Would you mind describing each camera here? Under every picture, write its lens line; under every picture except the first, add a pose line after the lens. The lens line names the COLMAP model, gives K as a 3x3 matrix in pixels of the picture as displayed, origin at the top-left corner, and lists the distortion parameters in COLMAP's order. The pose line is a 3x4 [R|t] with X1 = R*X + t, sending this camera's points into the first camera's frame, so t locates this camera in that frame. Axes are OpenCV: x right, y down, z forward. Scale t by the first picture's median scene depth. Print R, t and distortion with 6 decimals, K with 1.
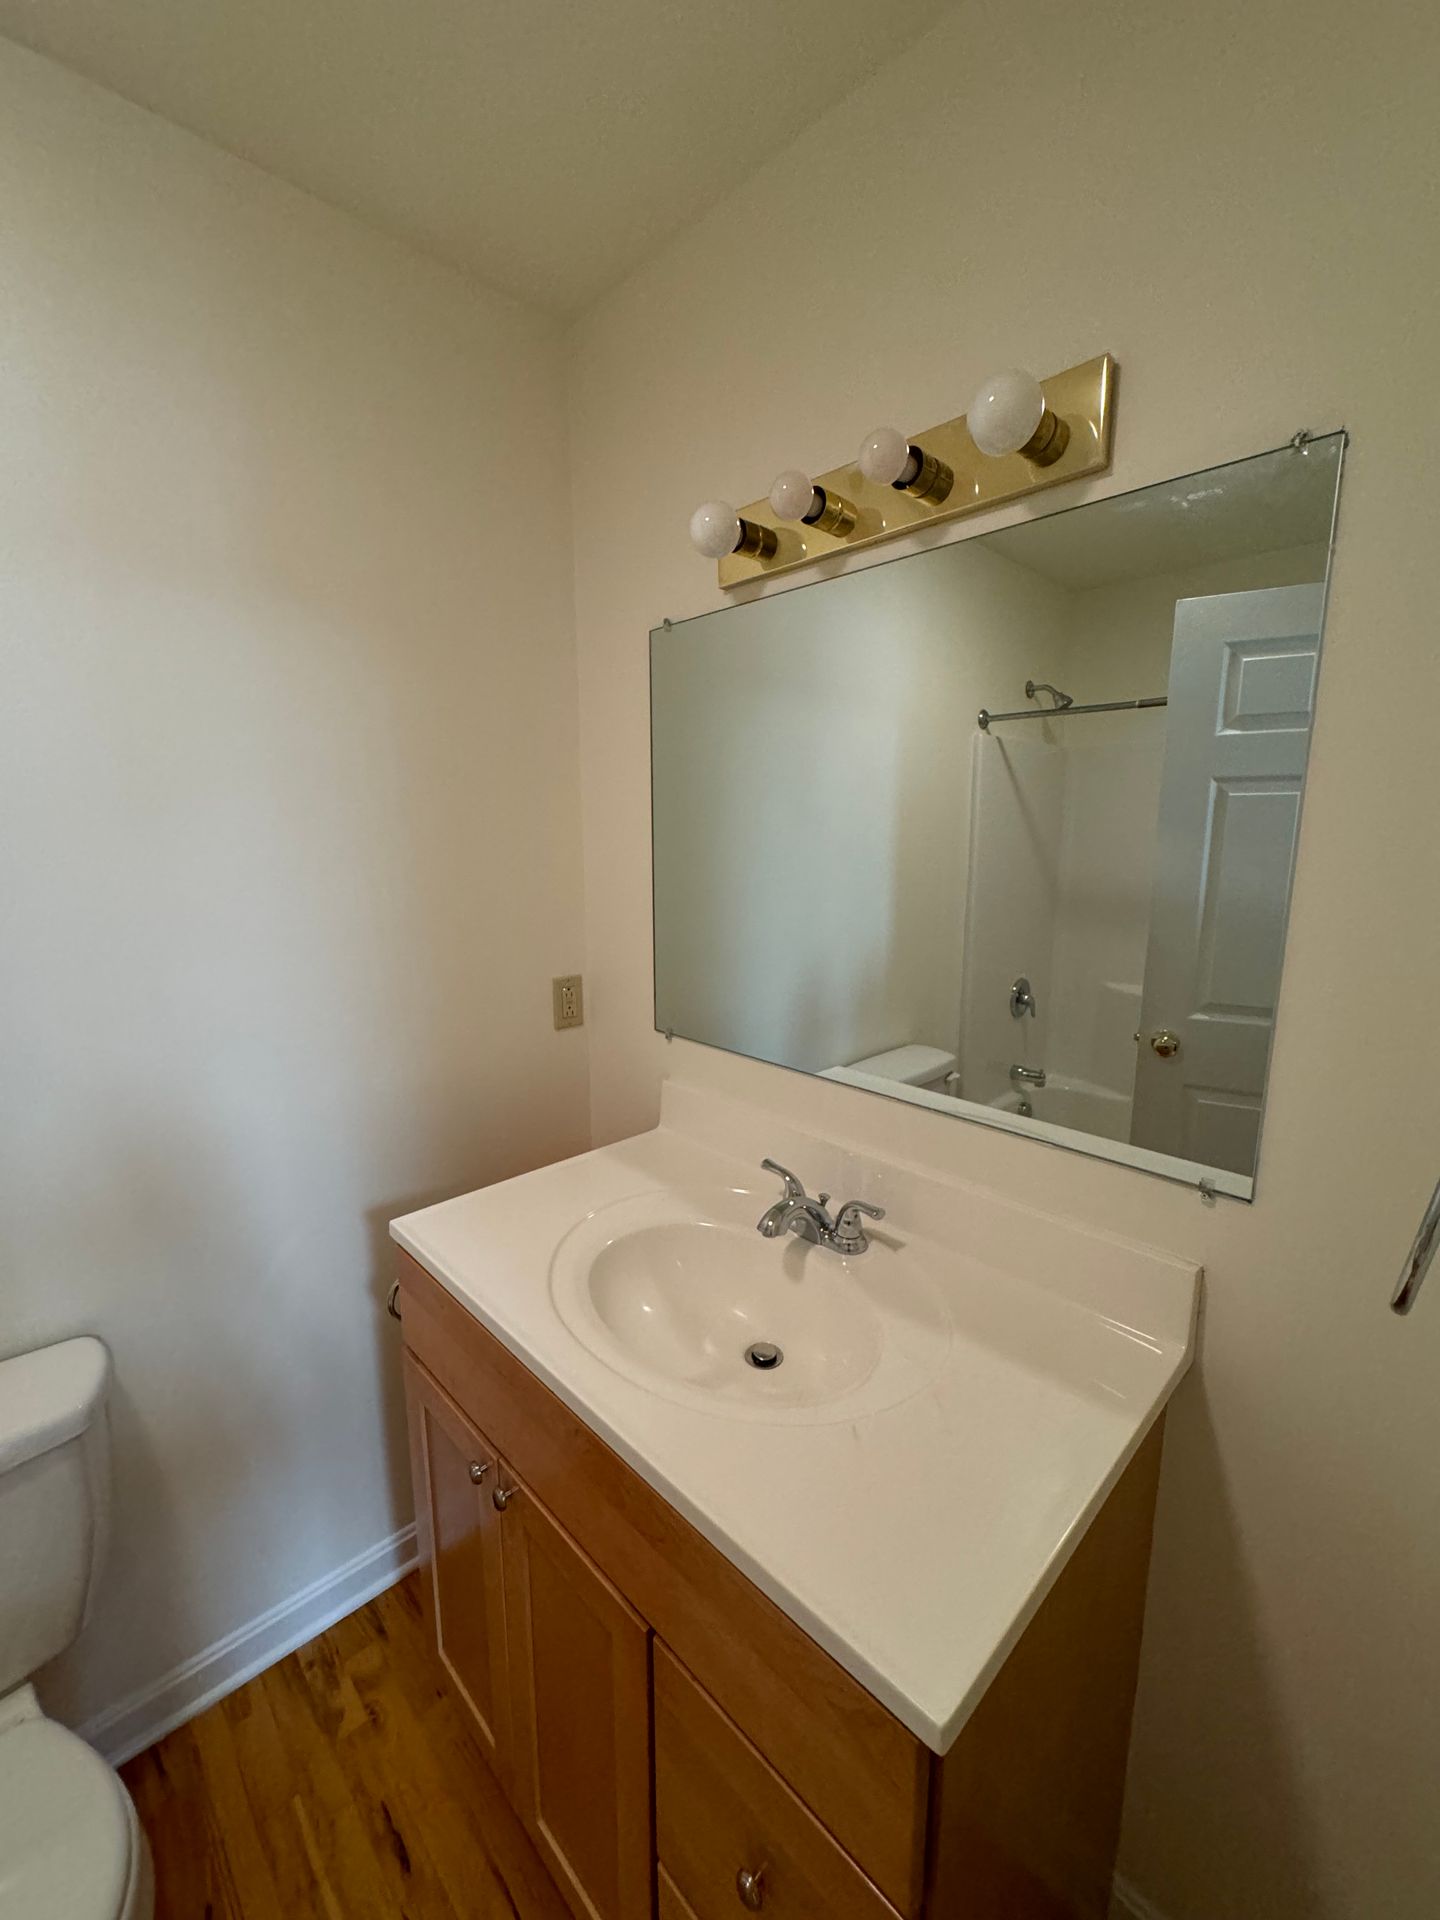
lens RADIAL K [[765.6, 0, 722.2], [0, 765.6, 957.9], [0, 0, 1]] dist [-0.001512, -0.000463]
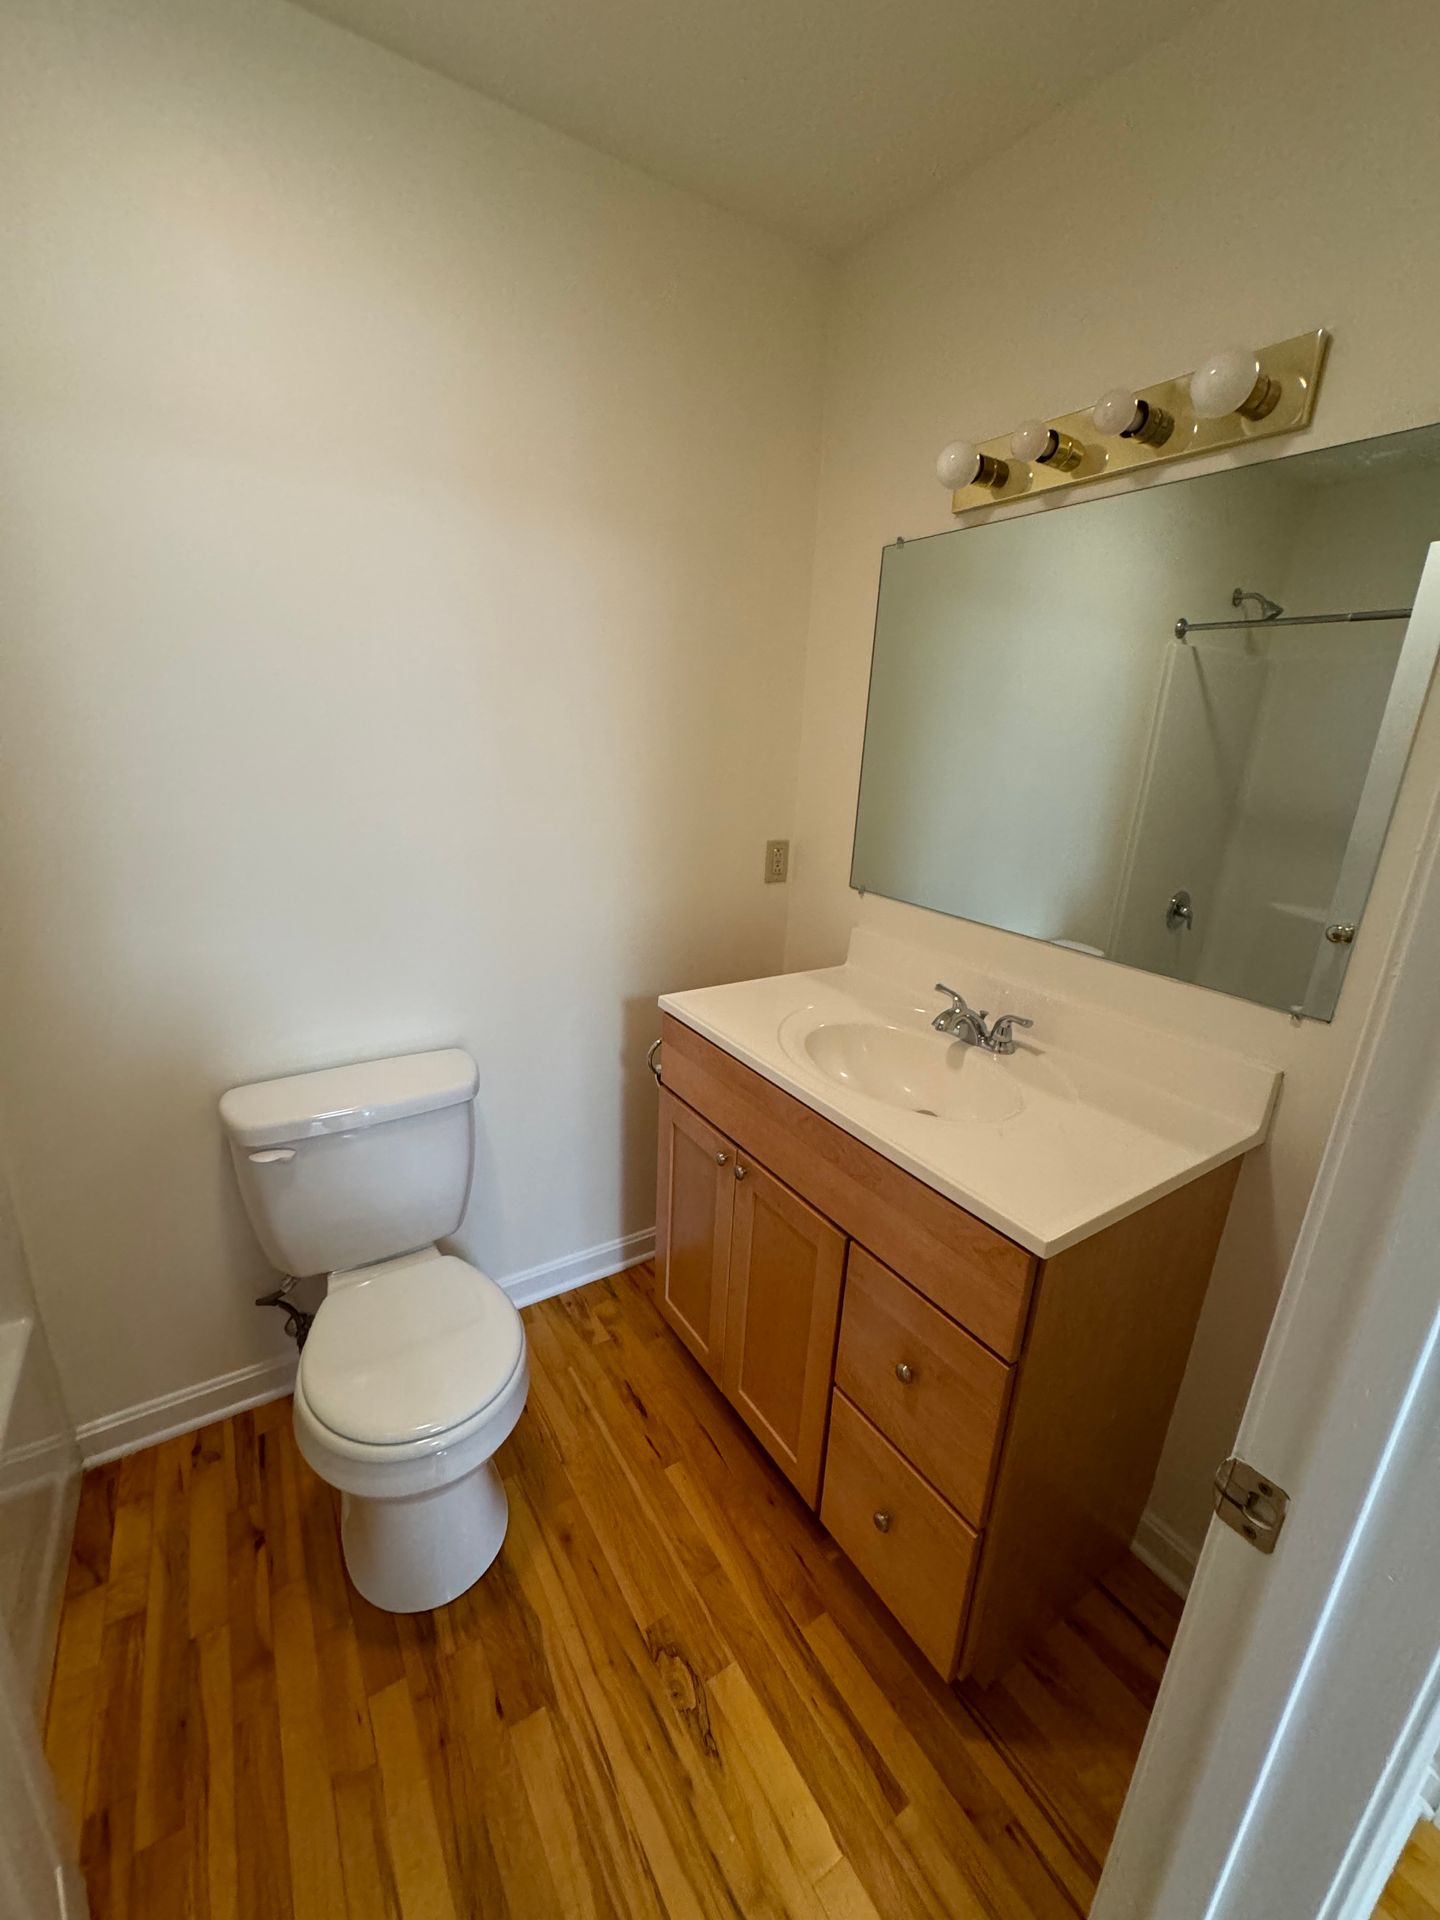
lens RADIAL K [[765.6, 0, 722.2], [0, 765.6, 957.9], [0, 0, 1]] dist [-0.001512, -0.000463]
pose [[0.980811, 0.099737, -0.167517, -0.094677], [-0.078746, 0.988695, 0.127595, 0.088166], [0.178349, -0.111955, 0.977577, -0.341540]]
